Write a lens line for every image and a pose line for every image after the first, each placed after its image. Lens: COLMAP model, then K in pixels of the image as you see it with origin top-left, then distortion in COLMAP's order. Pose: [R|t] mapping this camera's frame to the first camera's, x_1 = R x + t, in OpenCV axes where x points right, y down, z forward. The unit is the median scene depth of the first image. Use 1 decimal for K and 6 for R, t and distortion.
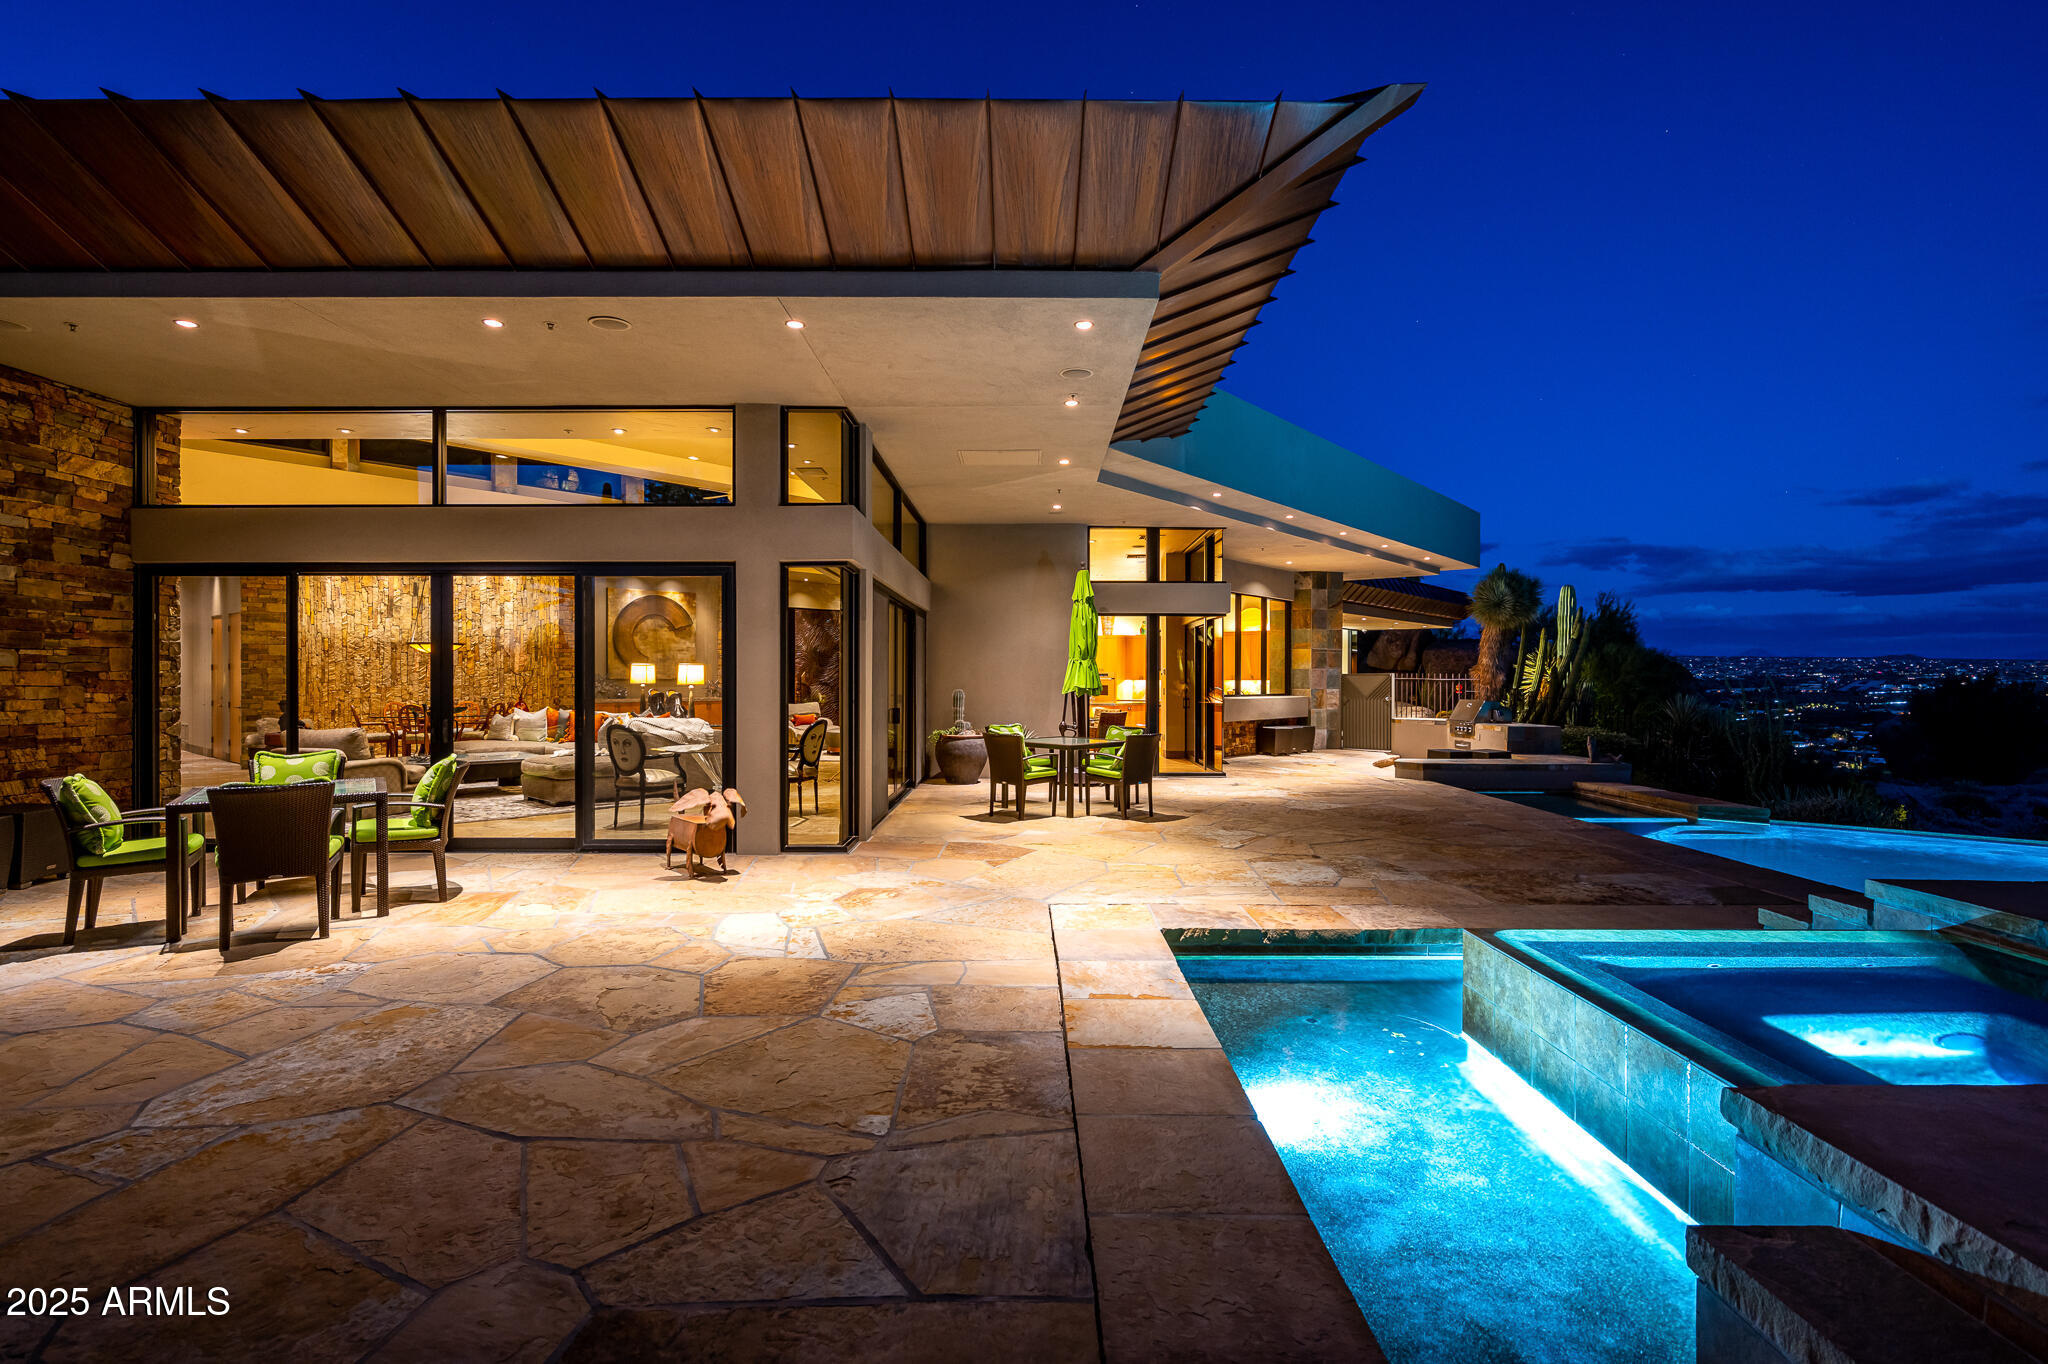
lens RADIAL K [[992.7, 0, 1036.7], [0, 992.7, 691.6], [0, 0, 1]] dist [0.001030, 0.000390]
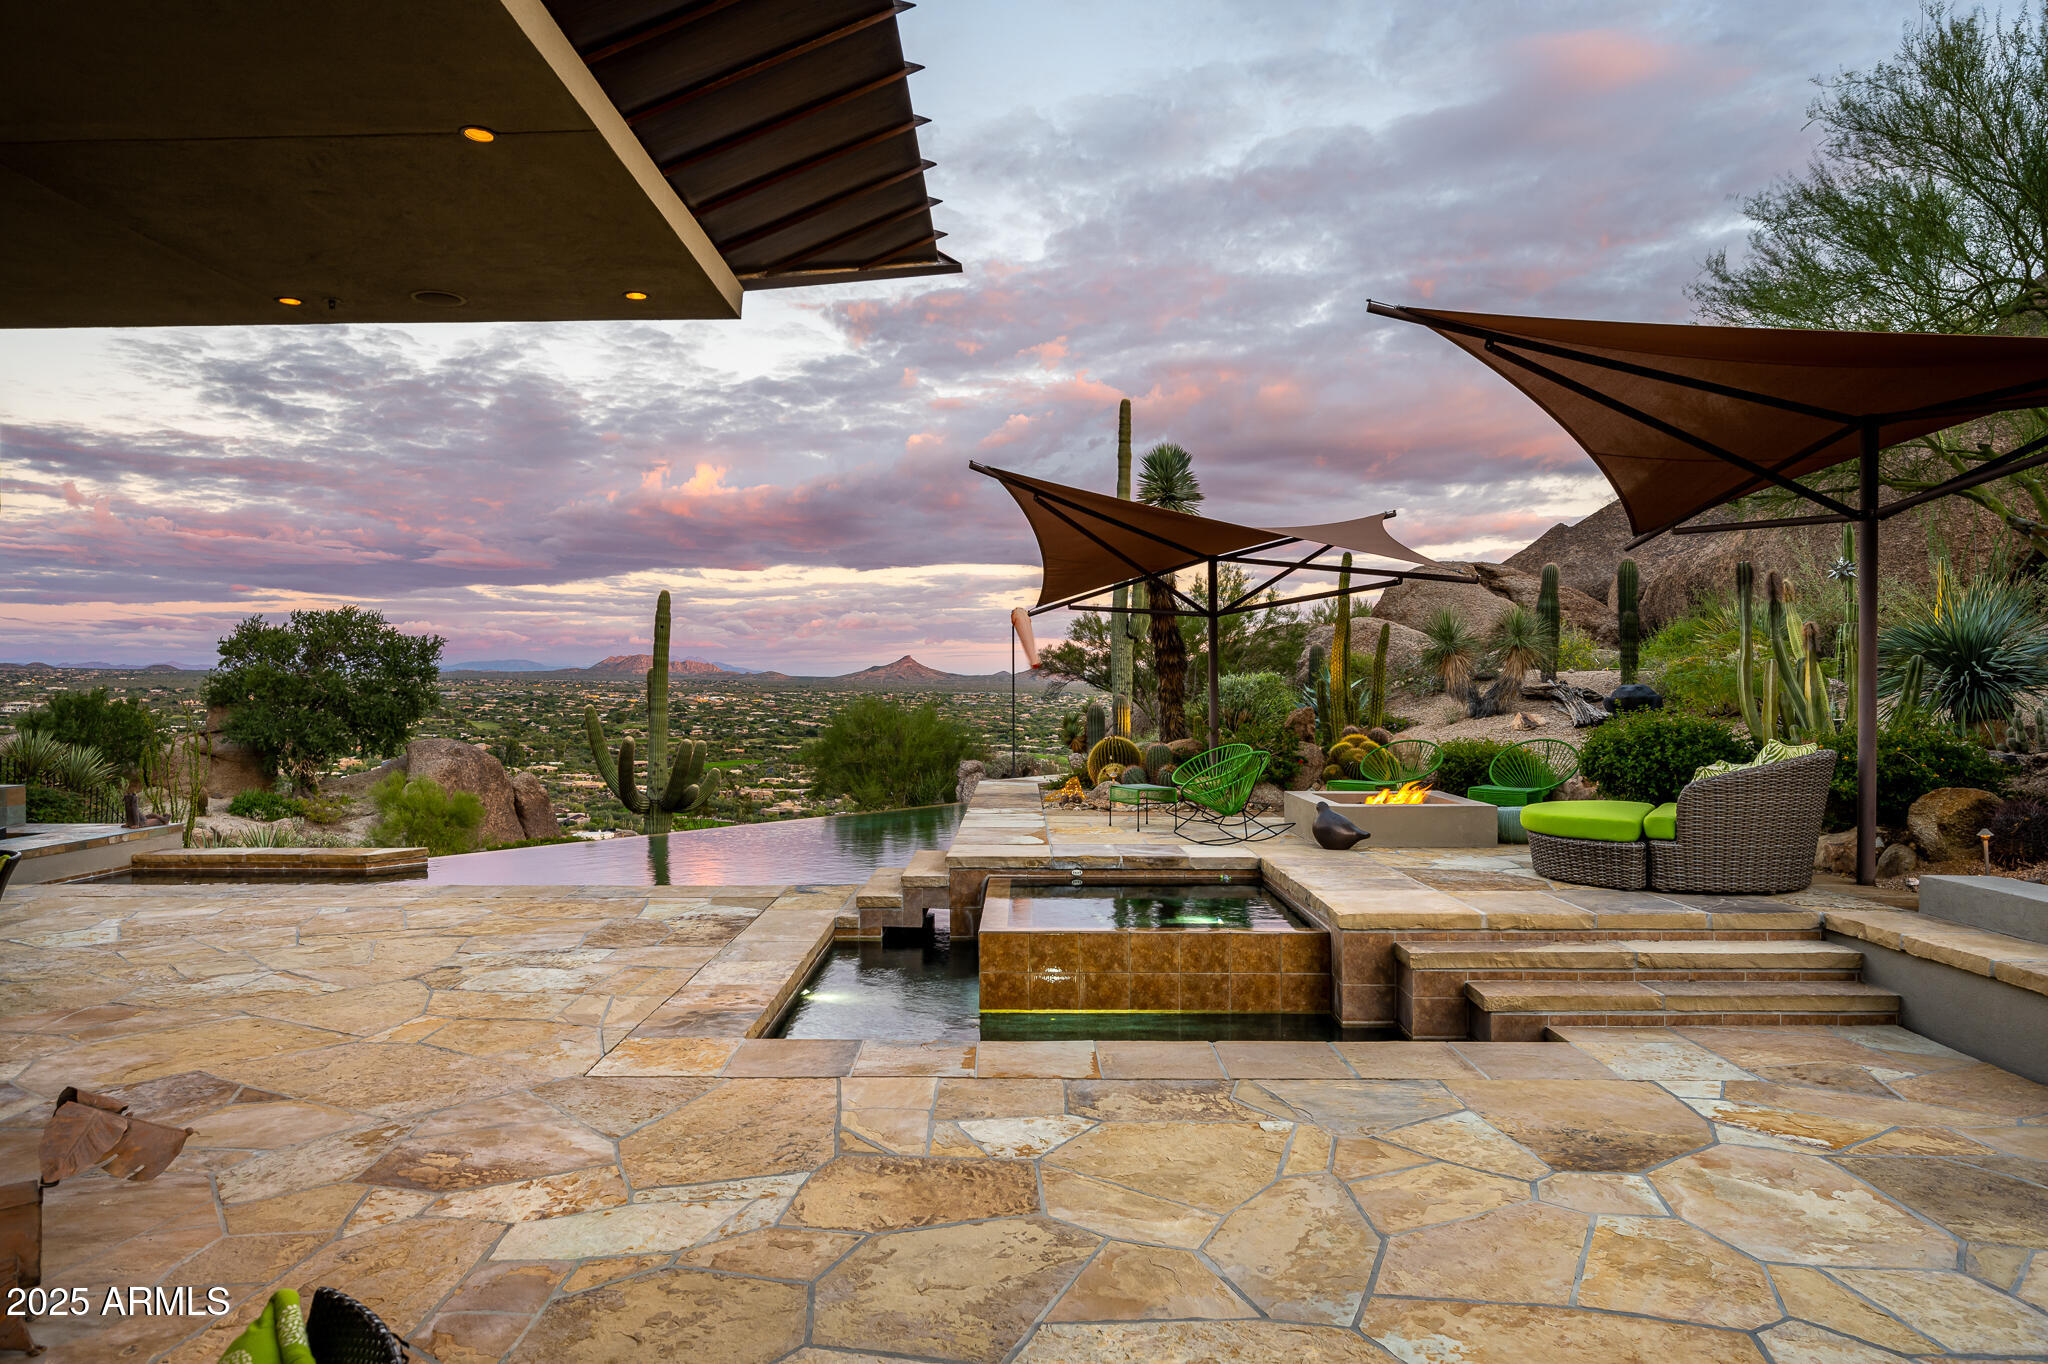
lens RADIAL K [[1281.9, 0, 1027.2], [0, 1281.9, 699.5], [0, 0, 1]] dist [-0.015385, 0.001860]
pose [[-0.025612, -0.008088, 0.999639, -1.407938], [0.006750, 0.999943, 0.008263, -0.095964], [-0.999649, 0.006959, -0.025556, 1.074178]]
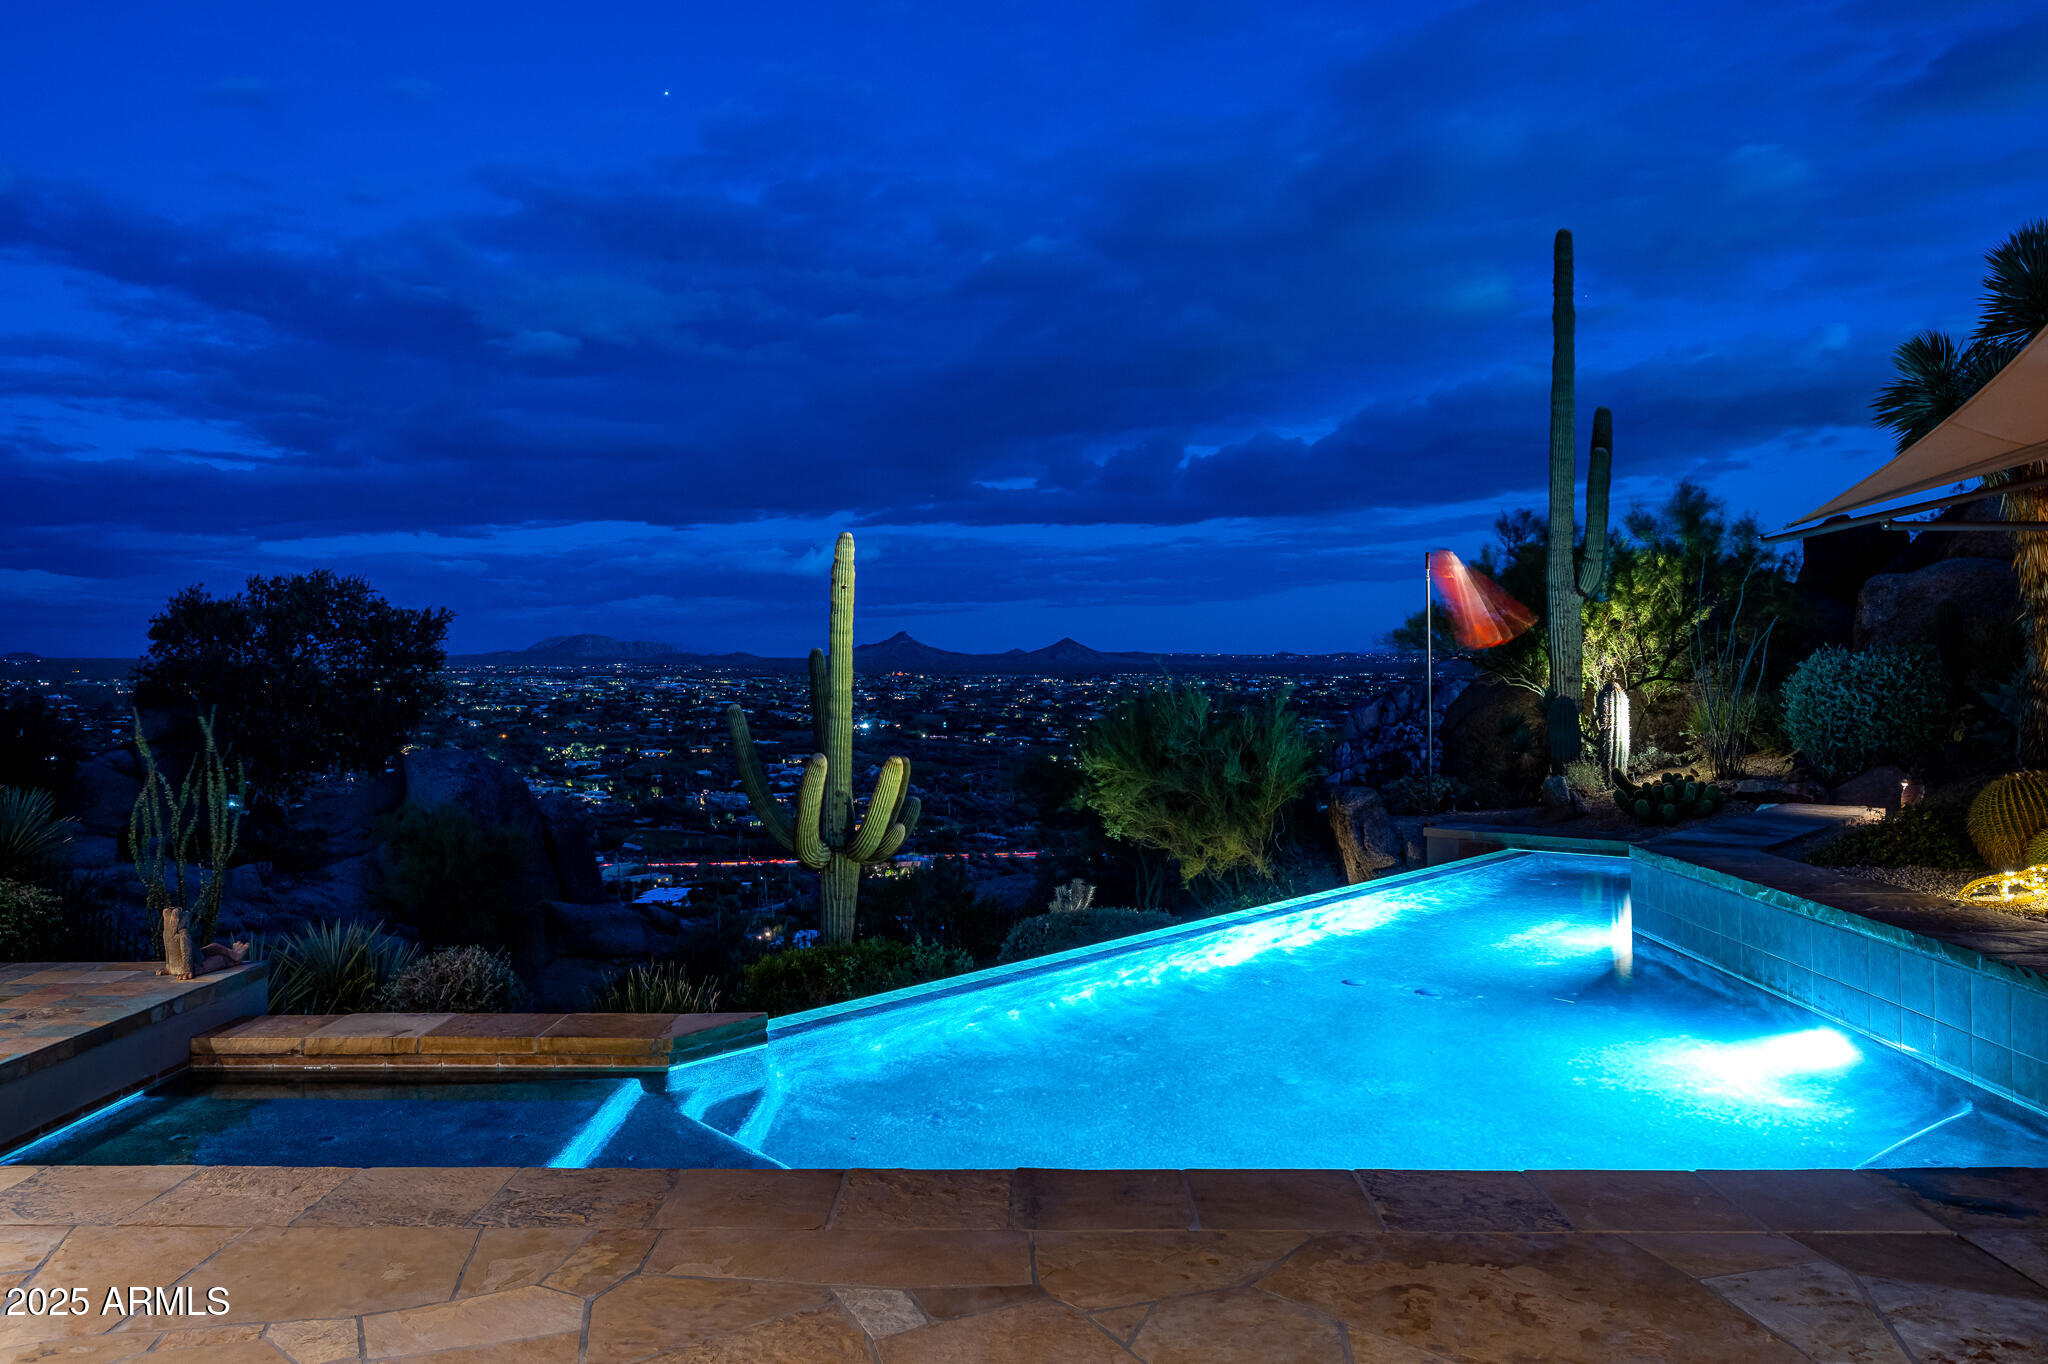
lens RADIAL K [[1533.6, 0, 1011.1], [0, 1533.6, 675.5], [0, 0, 1]] dist [-0.023591, 0.014002]
pose [[-0.004842, -0.003186, 0.999983, 0.016871], [0.017603, 0.999840, 0.003271, -0.132651], [-0.999833, 0.017618, -0.004785, 2.278062]]
